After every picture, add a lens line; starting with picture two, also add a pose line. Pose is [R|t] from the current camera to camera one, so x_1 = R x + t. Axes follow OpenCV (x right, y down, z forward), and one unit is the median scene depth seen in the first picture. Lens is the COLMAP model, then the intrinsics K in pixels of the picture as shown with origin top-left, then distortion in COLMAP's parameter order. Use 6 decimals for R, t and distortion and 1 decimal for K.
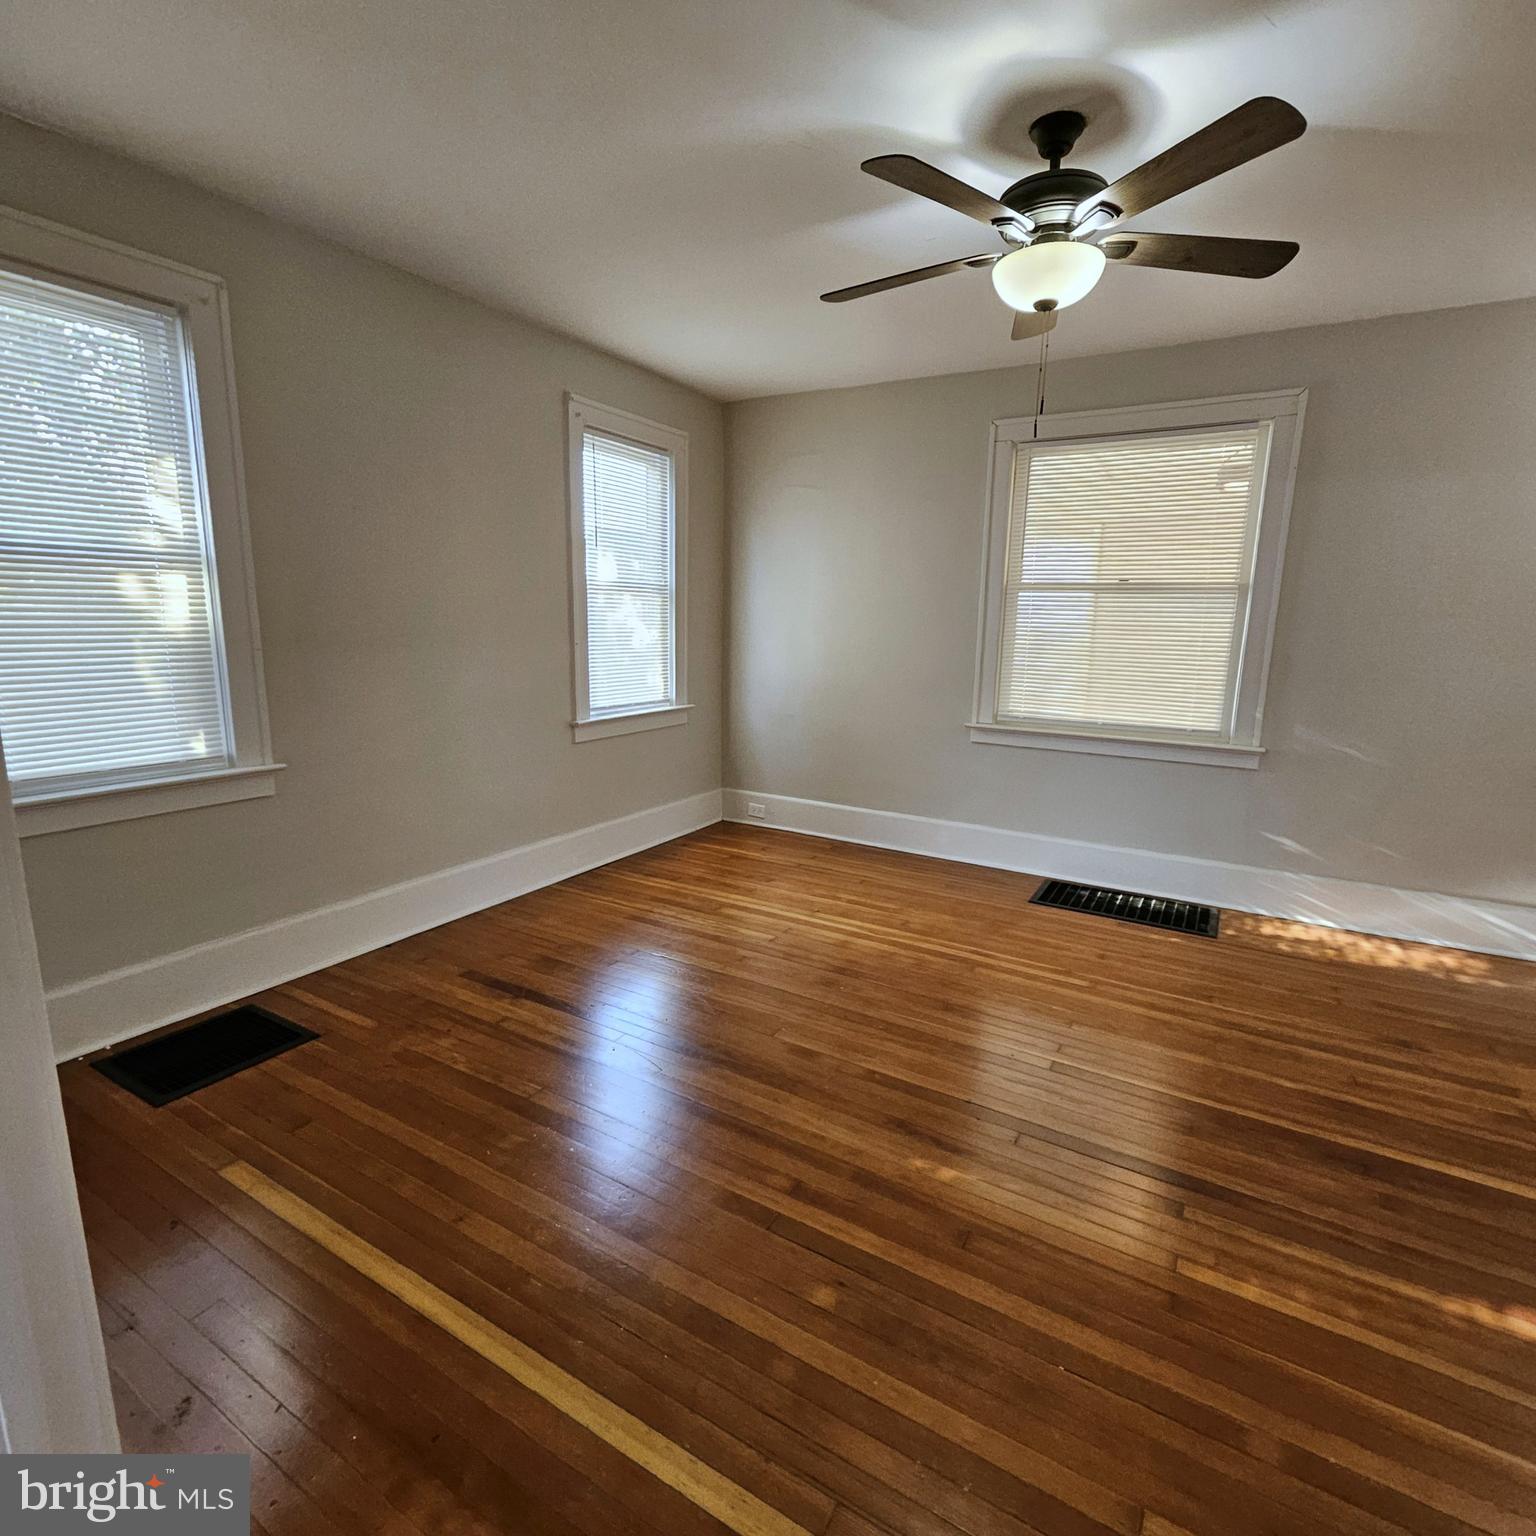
lens RADIAL K [[809.7, 0, 768.0], [0, 809.7, 768.0], [0, 0, 1]] dist [-0.000497, -0.000369]
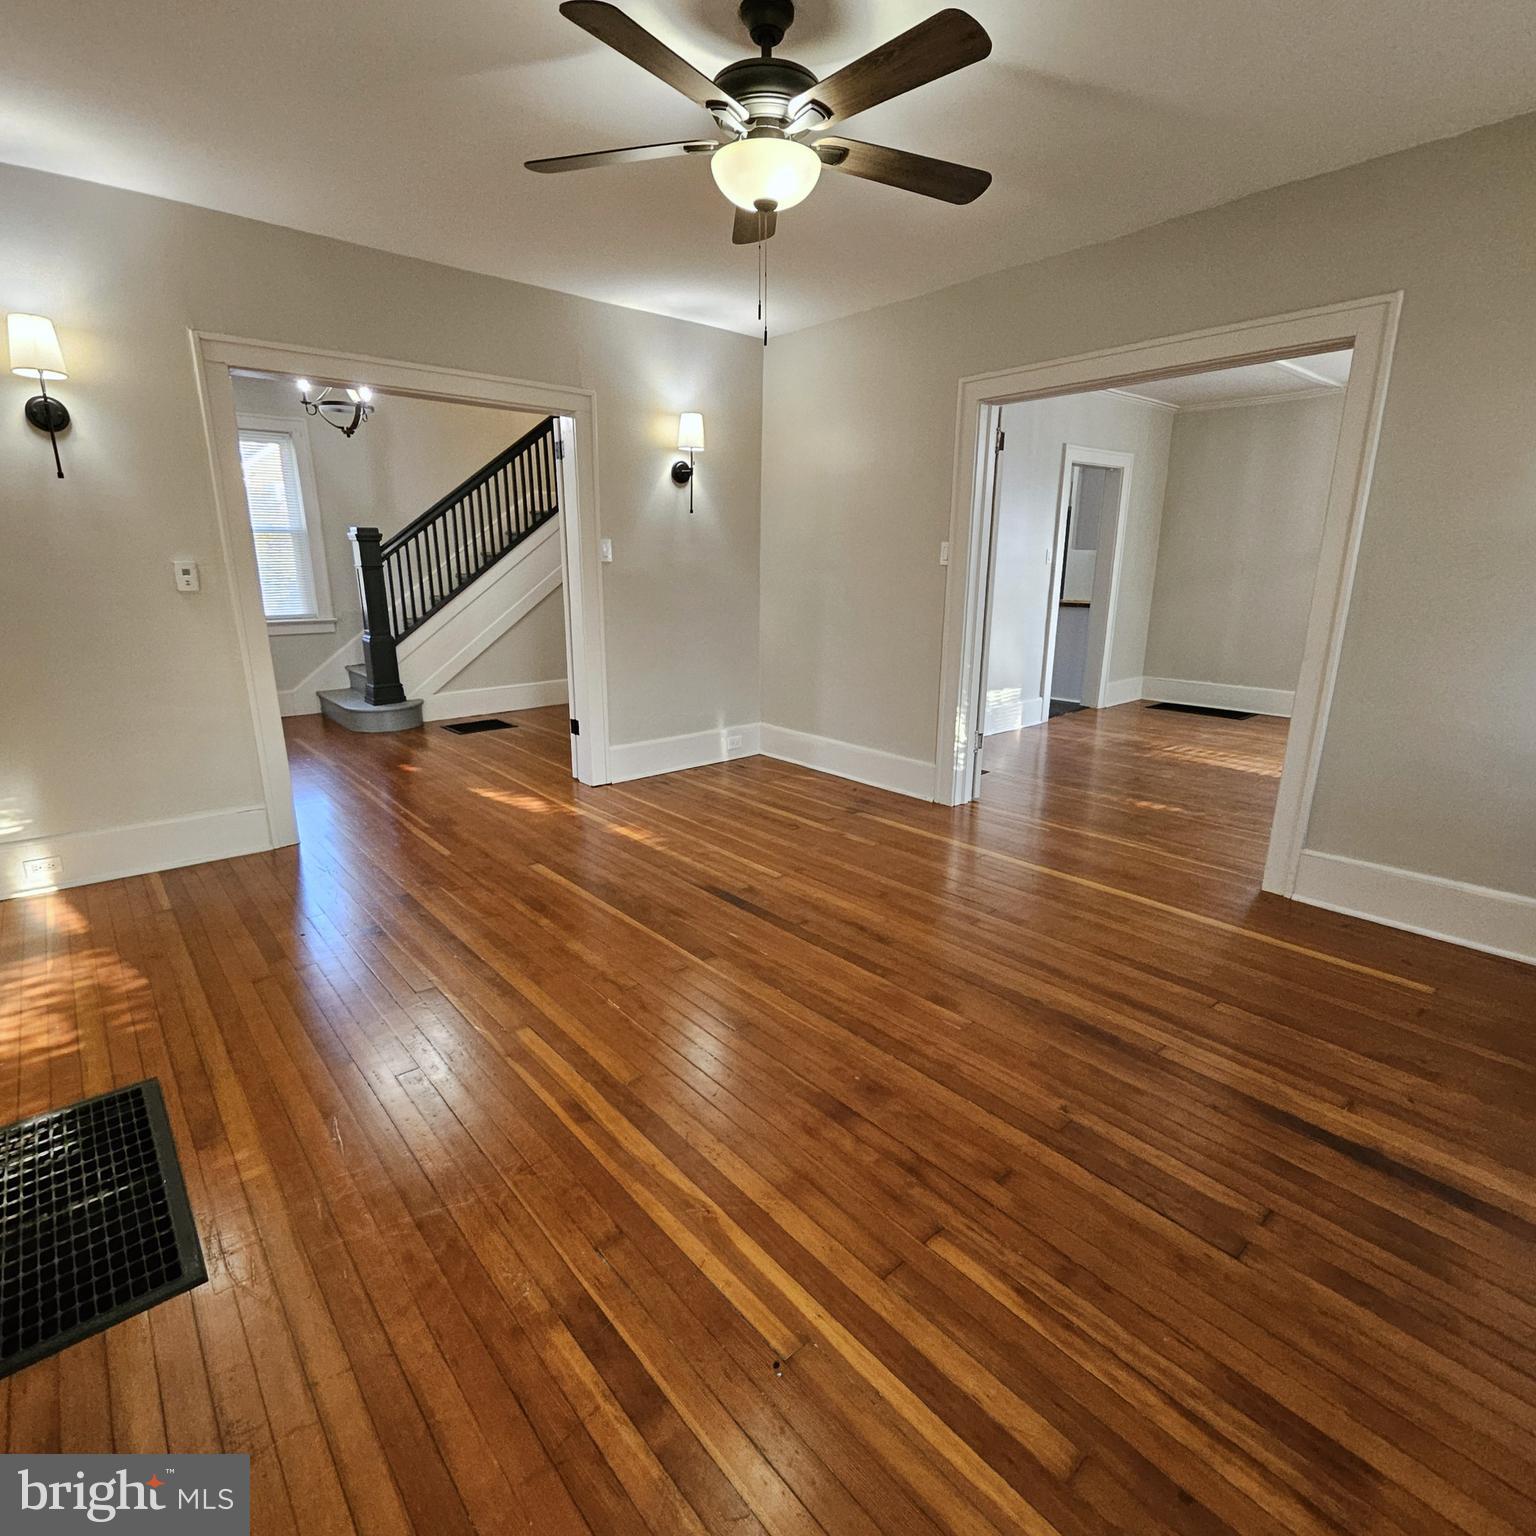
lens RADIAL K [[826.4, 0, 770.2], [0, 826.4, 773.1], [0, 0, 1]] dist [0.005646, -0.002745]
pose [[-0.949703, -0.099414, 0.296954, -0.017476], [0.037710, 0.905065, 0.423598, -0.221102], [-0.310874, 0.413490, -0.855794, 1.274042]]
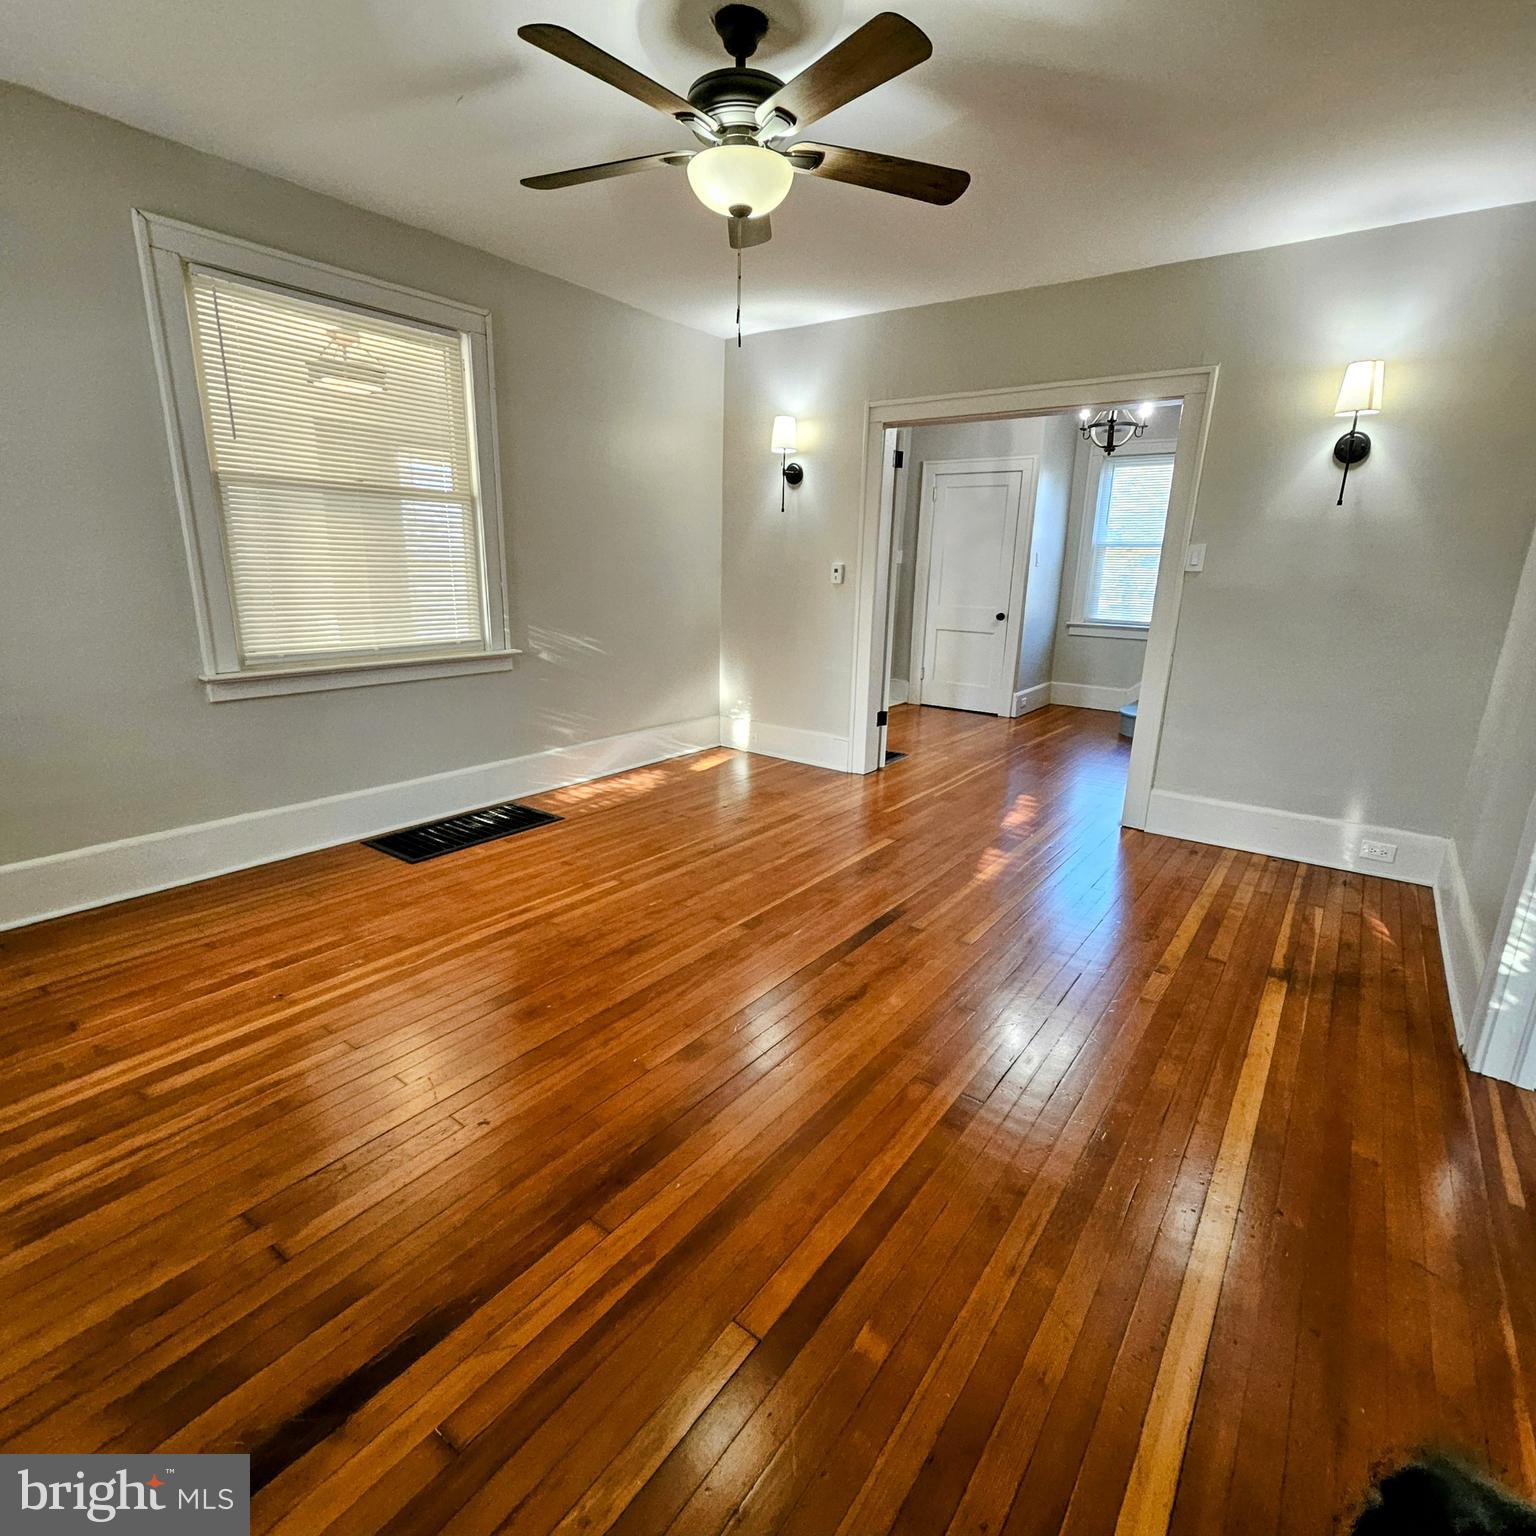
lens RADIAL K [[796.2, 0, 767.0], [0, 796.2, 773.7], [0, 0, 1]] dist [0.004920, -0.006568]
pose [[0.099108, -0.271498, 0.957323, -0.472533], [0.163877, 0.953376, 0.253413, -0.086973], [-0.981490, 0.131768, 0.138980, 0.551545]]
